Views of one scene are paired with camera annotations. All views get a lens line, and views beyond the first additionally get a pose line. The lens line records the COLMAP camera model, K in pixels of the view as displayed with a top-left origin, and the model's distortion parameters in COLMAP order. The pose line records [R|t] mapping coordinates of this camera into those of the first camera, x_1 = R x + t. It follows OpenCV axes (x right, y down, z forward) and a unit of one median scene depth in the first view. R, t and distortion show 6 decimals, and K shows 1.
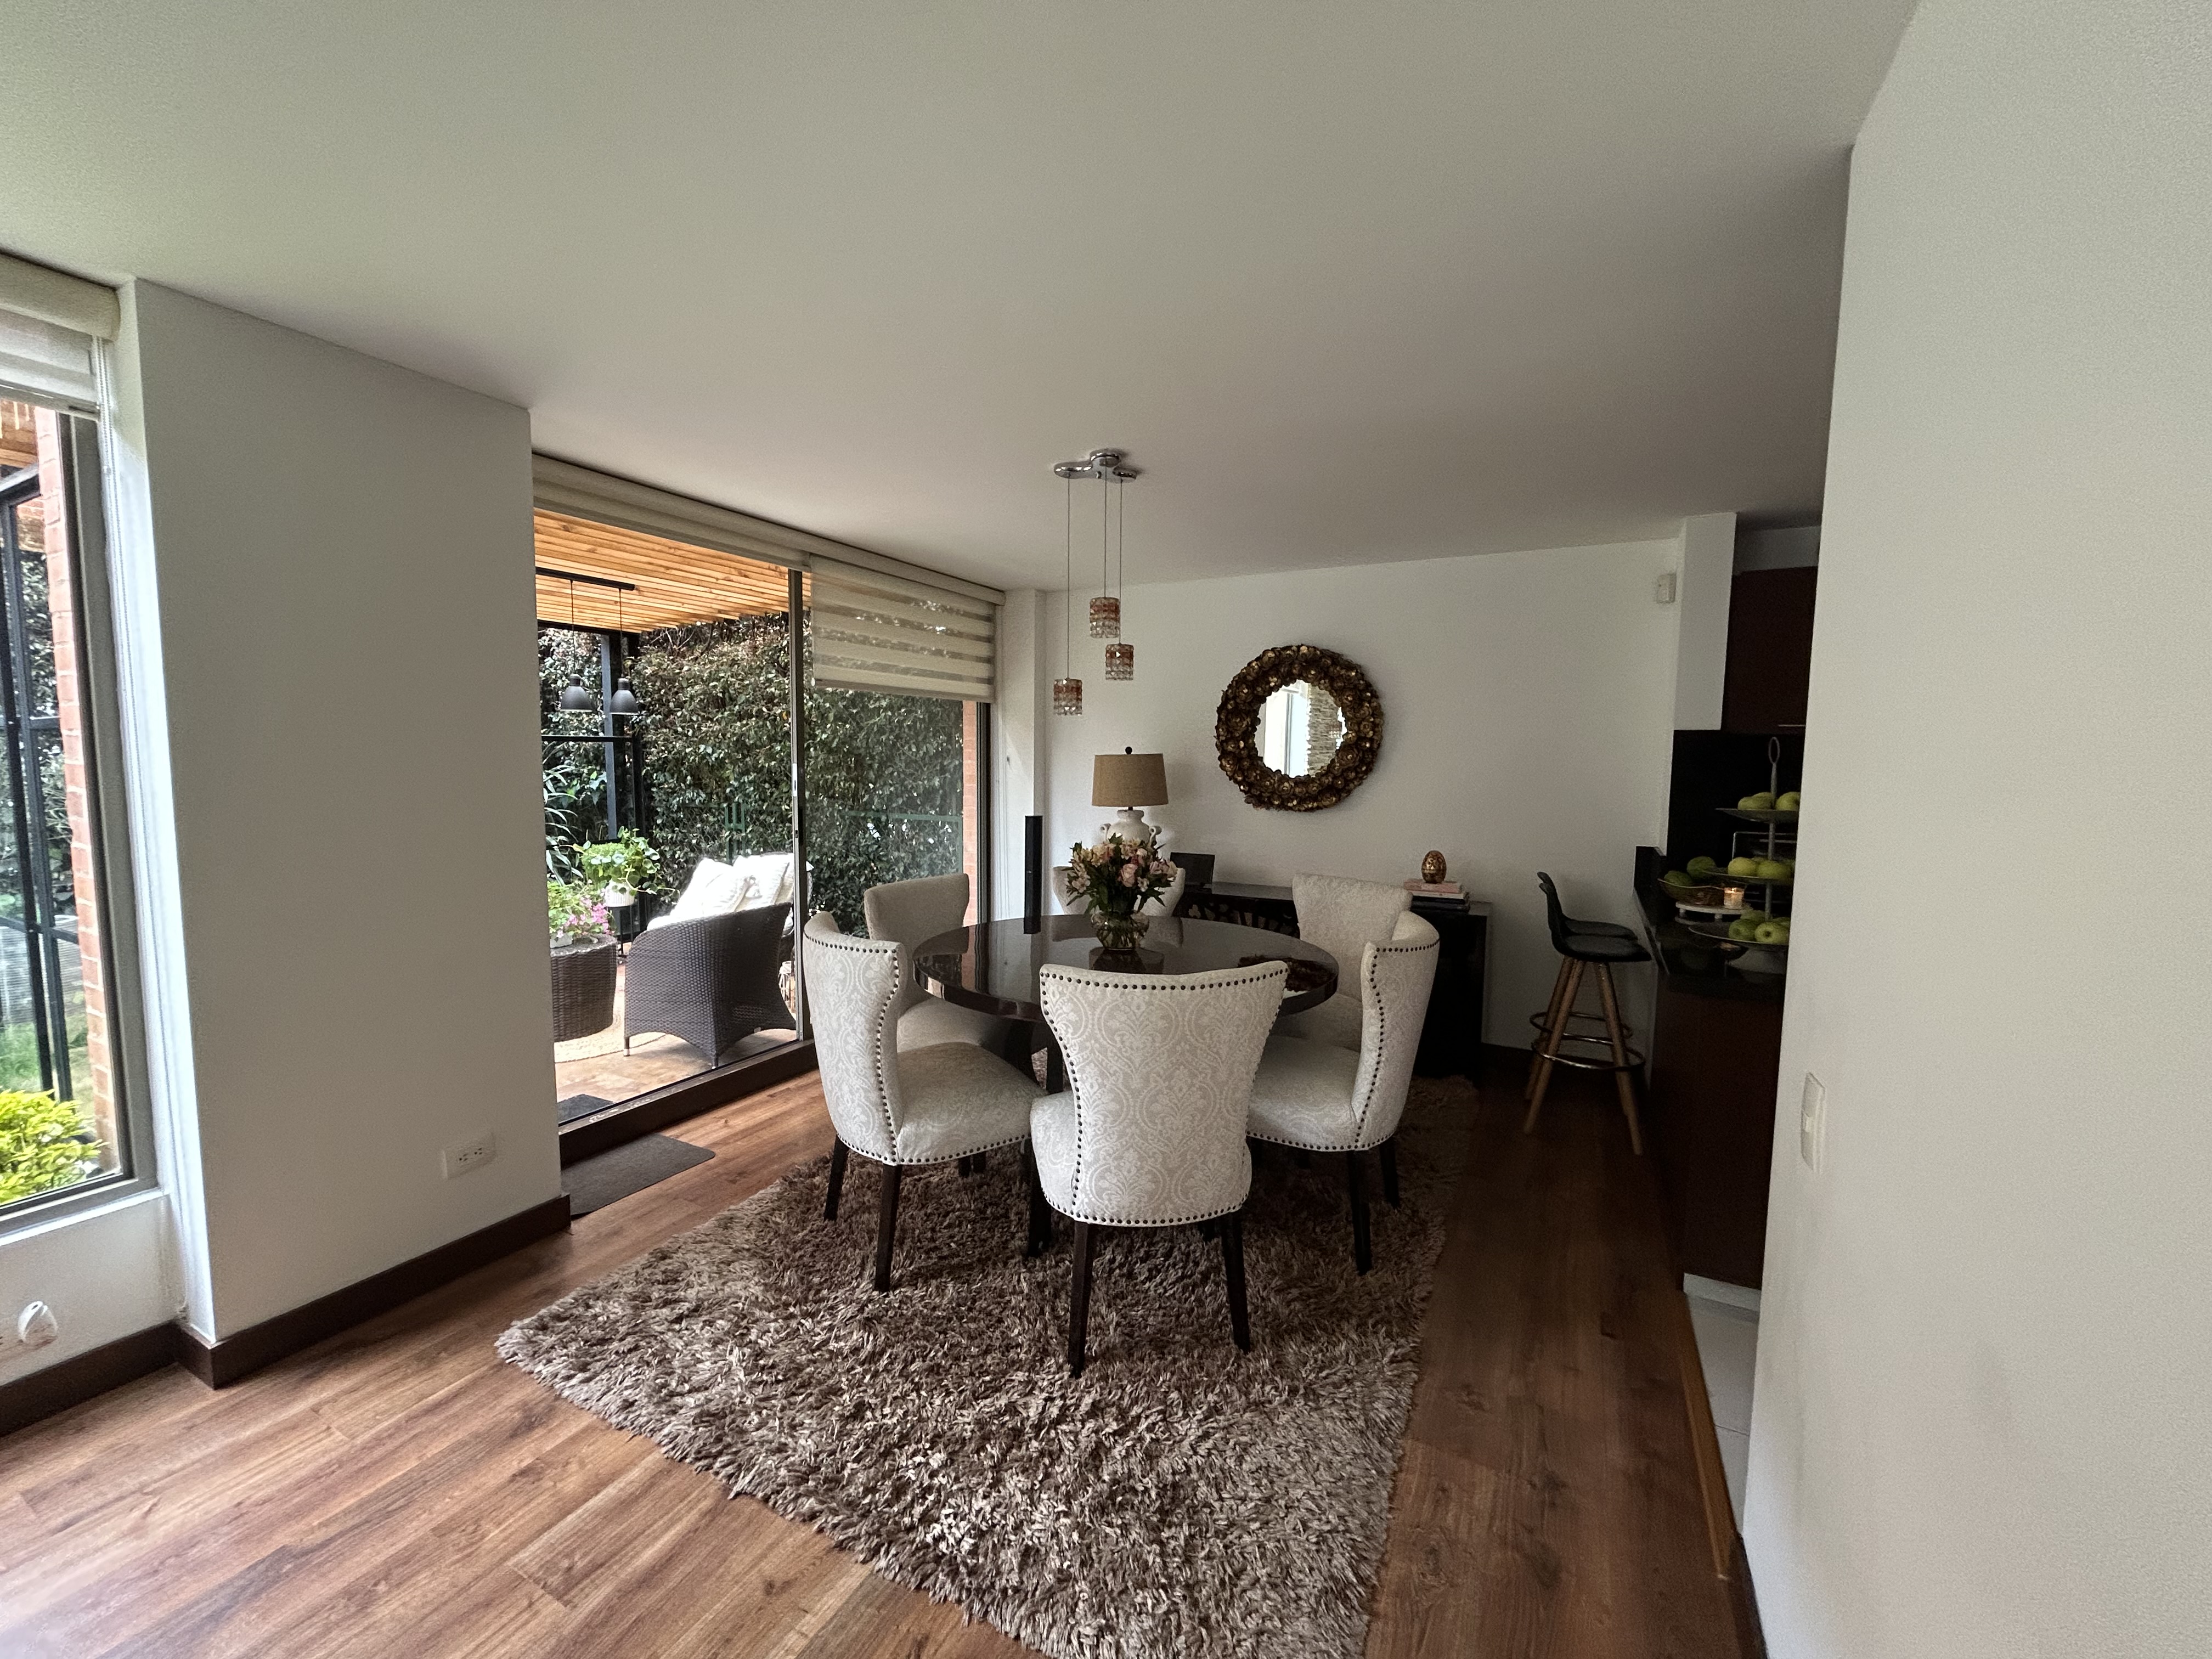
lens RADIAL K [[883.0, 0, 1106.0], [0, 883.0, 829.5], [0, 0, 1]] dist [-0.002738, -0.000233]
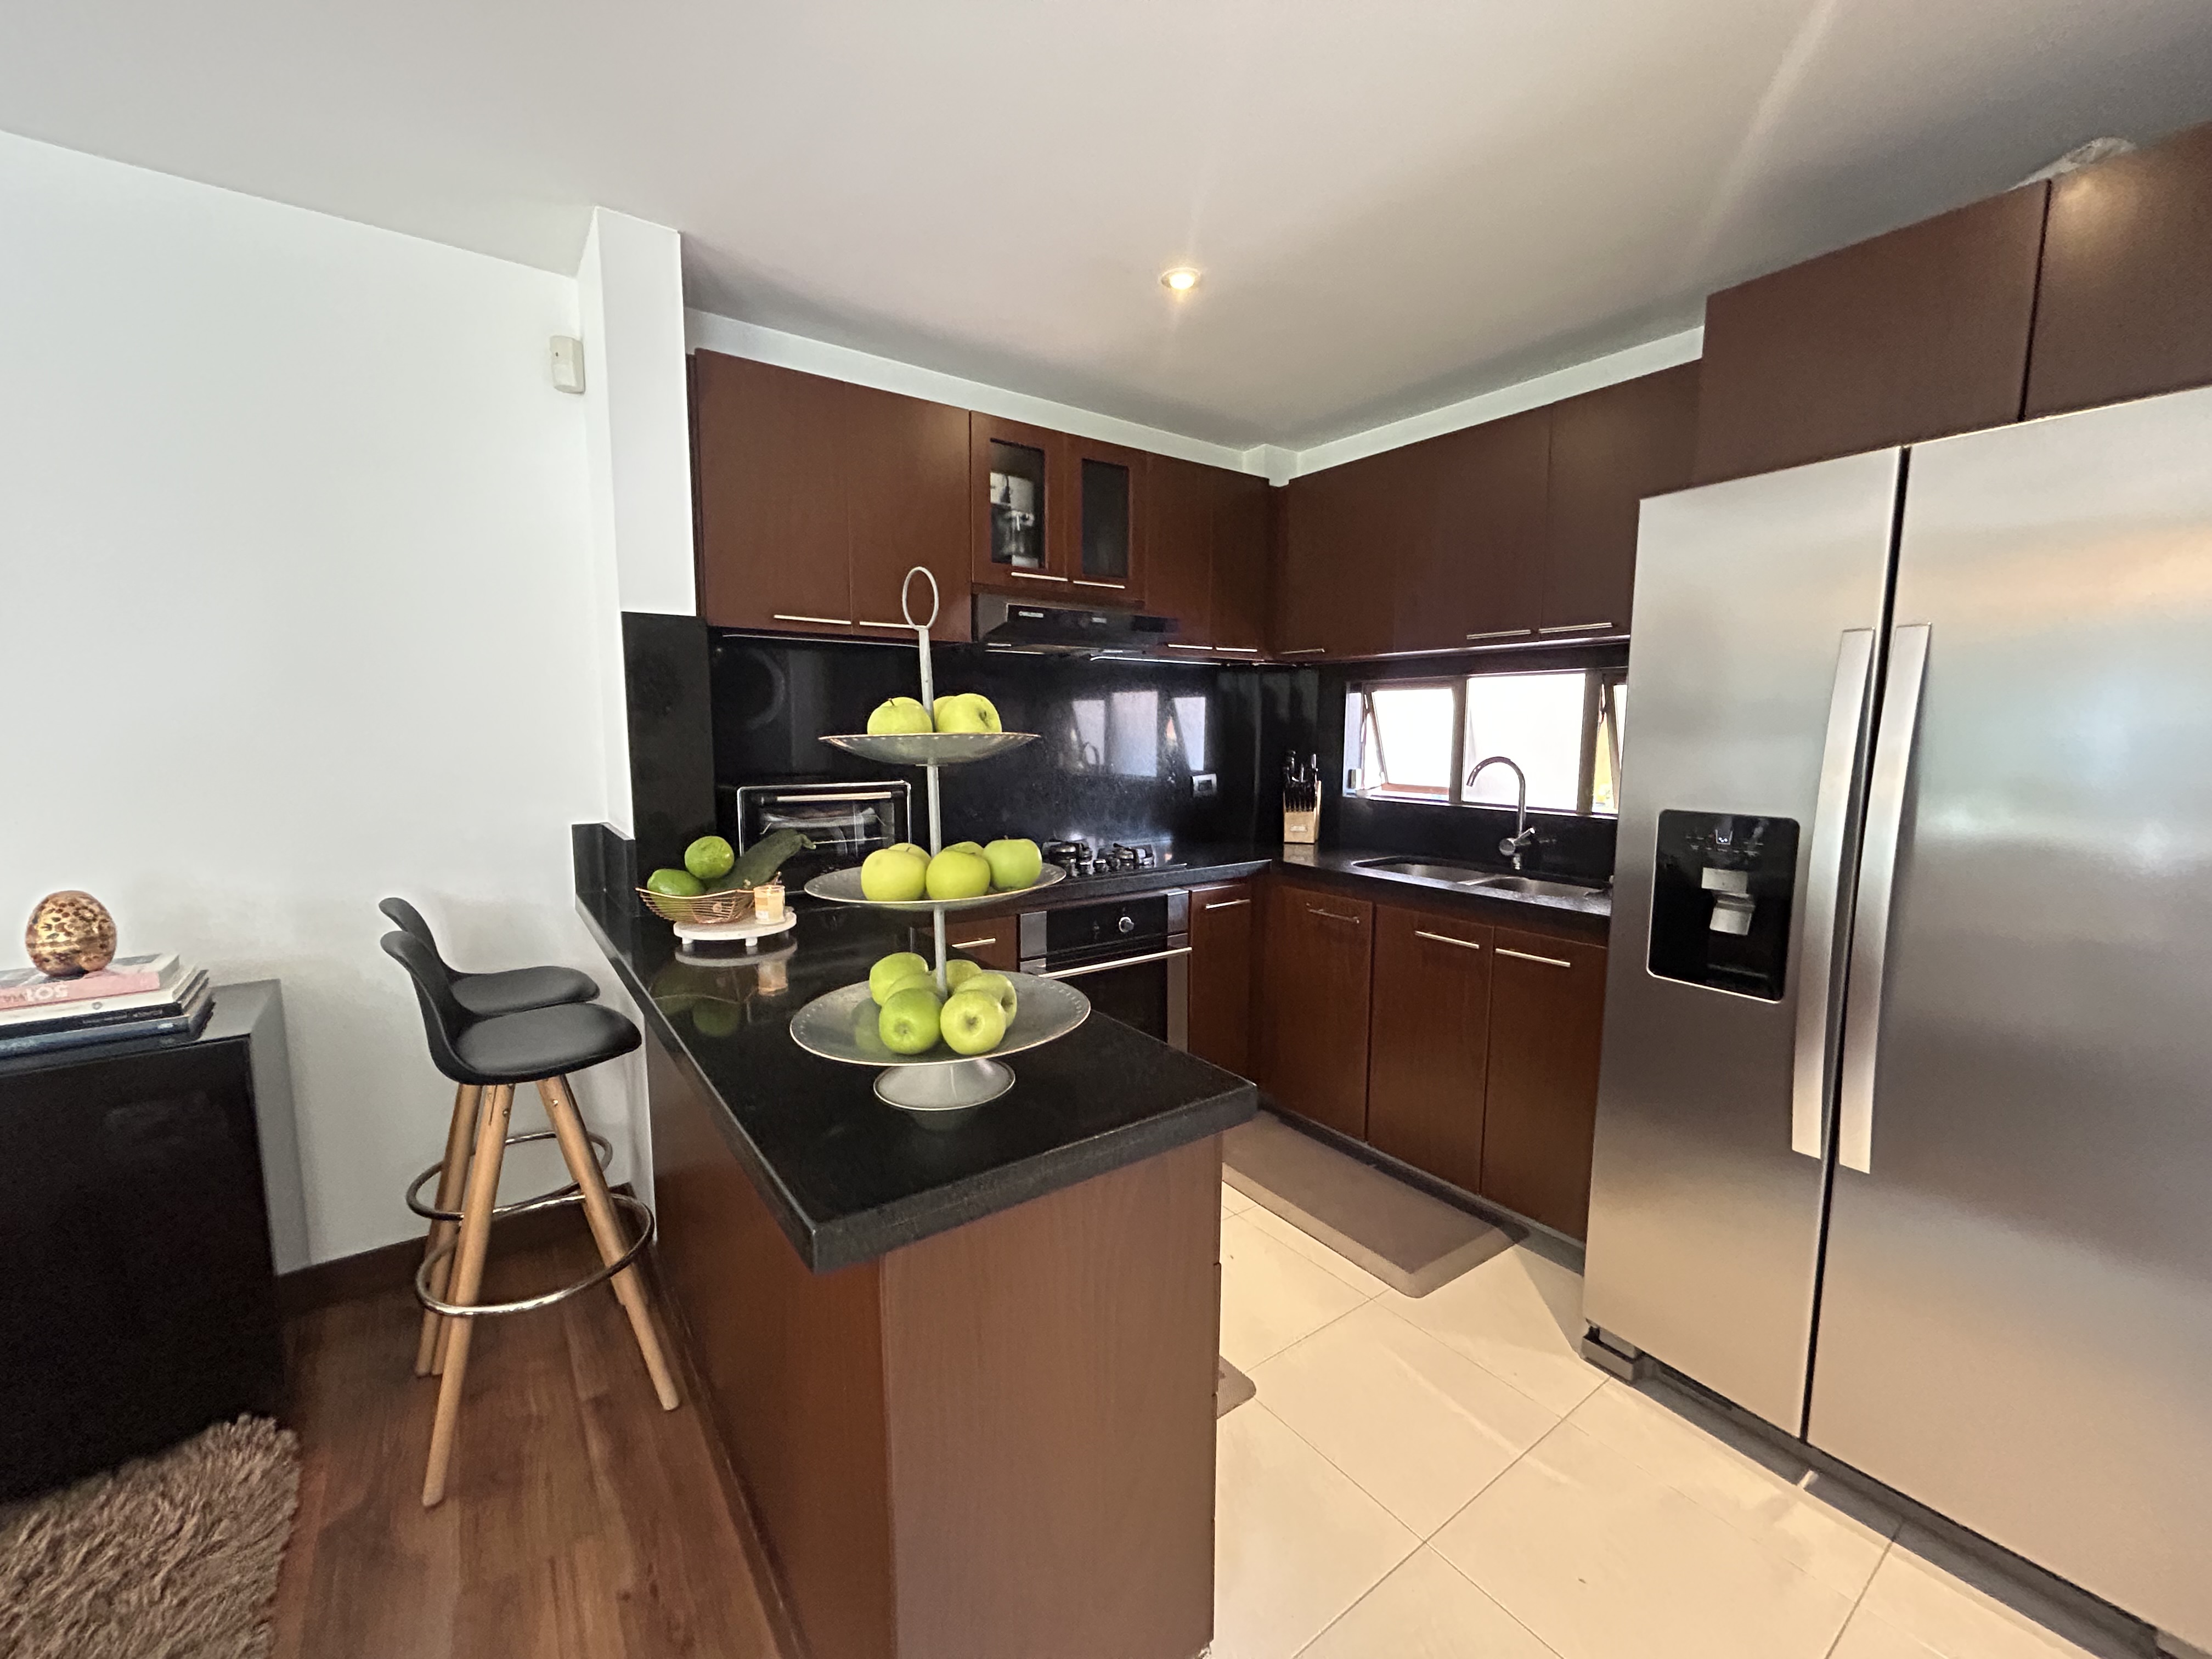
lens RADIAL K [[883.0, 0, 1106.0], [0, 883.0, 829.5], [0, 0, 1]] dist [-0.002738, -0.000233]
pose [[0.431919, -0.112997, 0.894806, 0.266241], [0.074486, 0.993201, 0.089468, -0.005050], [-0.898831, 0.028007, 0.437399, 0.491990]]
